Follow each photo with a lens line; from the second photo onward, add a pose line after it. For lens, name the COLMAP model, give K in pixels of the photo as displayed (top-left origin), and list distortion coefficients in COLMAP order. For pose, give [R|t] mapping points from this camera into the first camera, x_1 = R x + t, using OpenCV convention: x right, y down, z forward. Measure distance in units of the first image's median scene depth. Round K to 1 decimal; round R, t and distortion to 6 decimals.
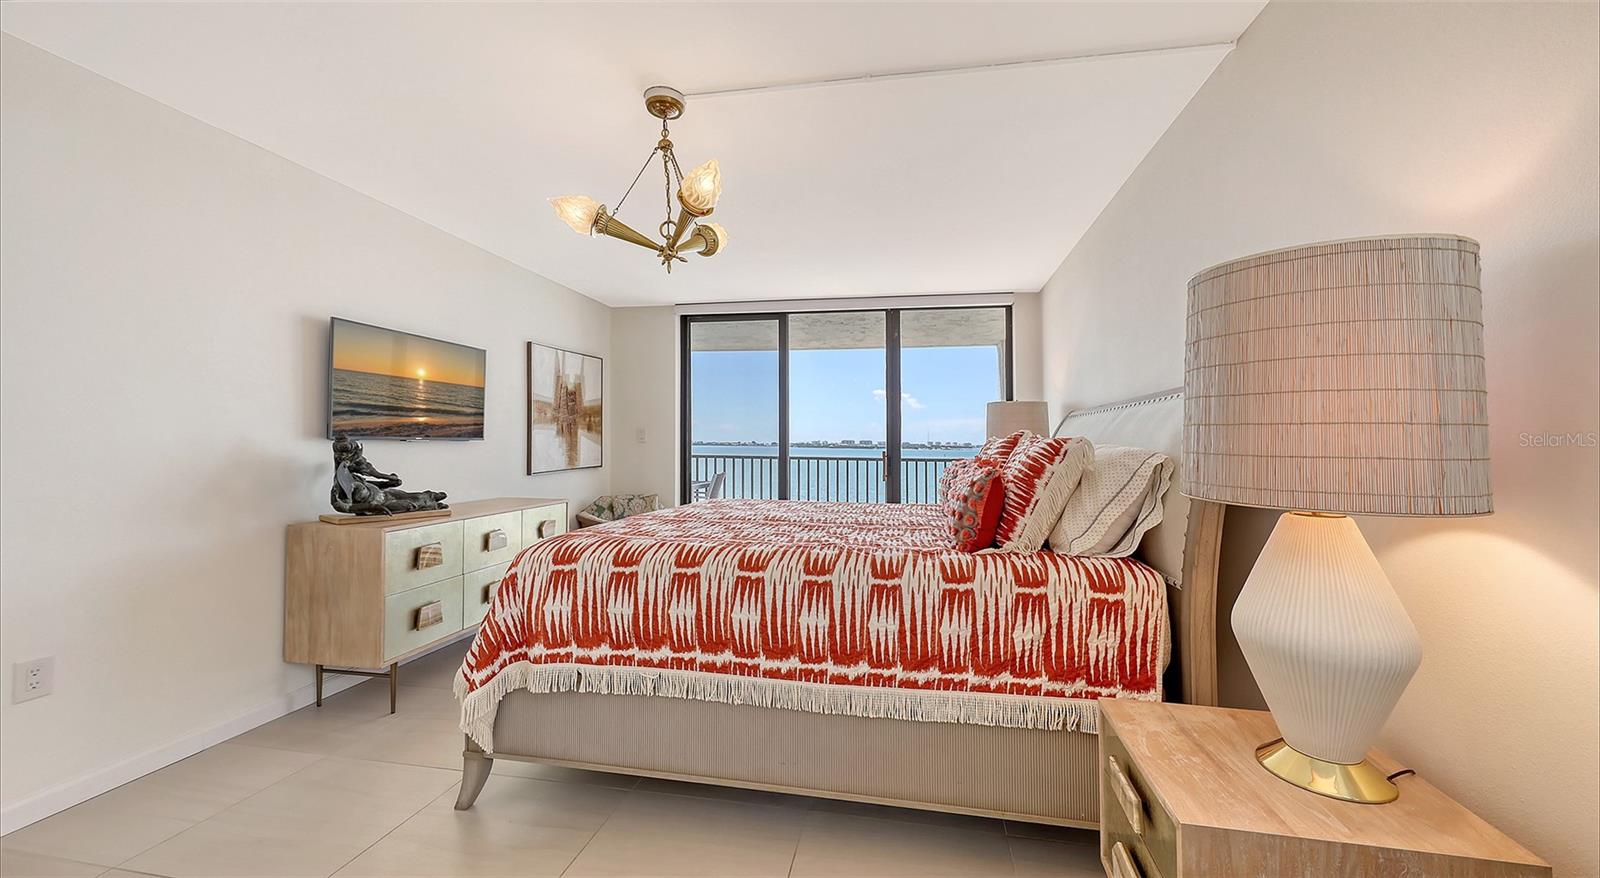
lens RADIAL K [[588.8, 0, 810.9], [0, 588.8, 434.2], [0, 0, 1]] dist [0.009356, -0.000048]
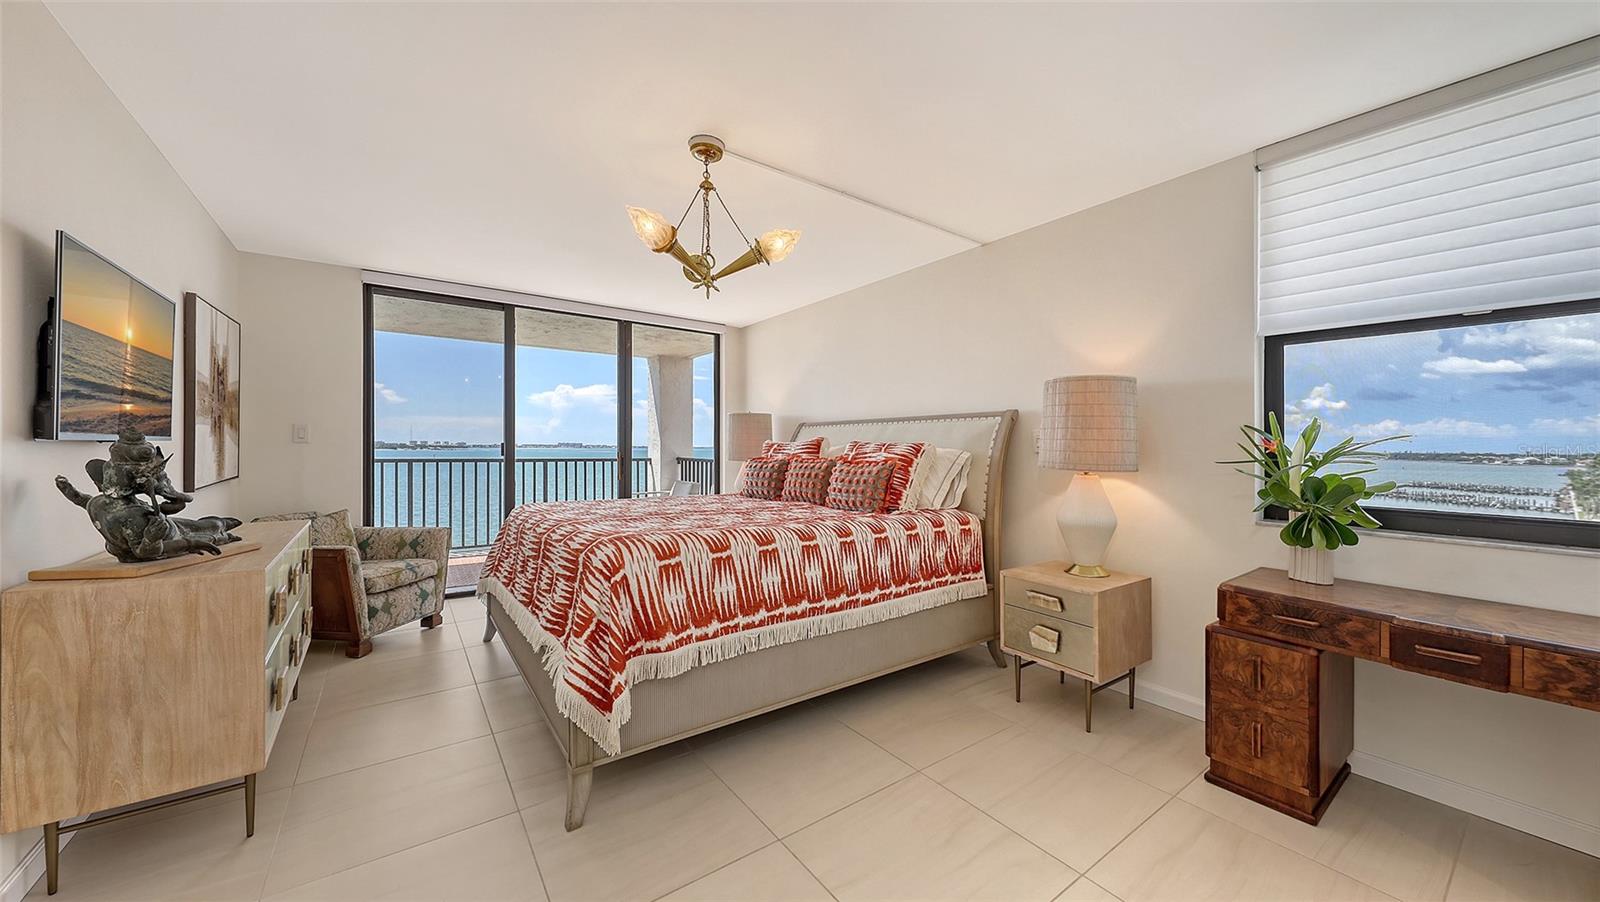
lens RADIAL K [[560.0, 0, 810.5], [0, 560.0, 443.4], [0, 0, 1]] dist [0.006089, -0.000305]
pose [[0.688300, 0.002236, 0.725423, -0.870738], [-0.013535, 0.999861, 0.009760, -0.004097], [-0.725300, -0.016536, 0.688234, 0.094562]]
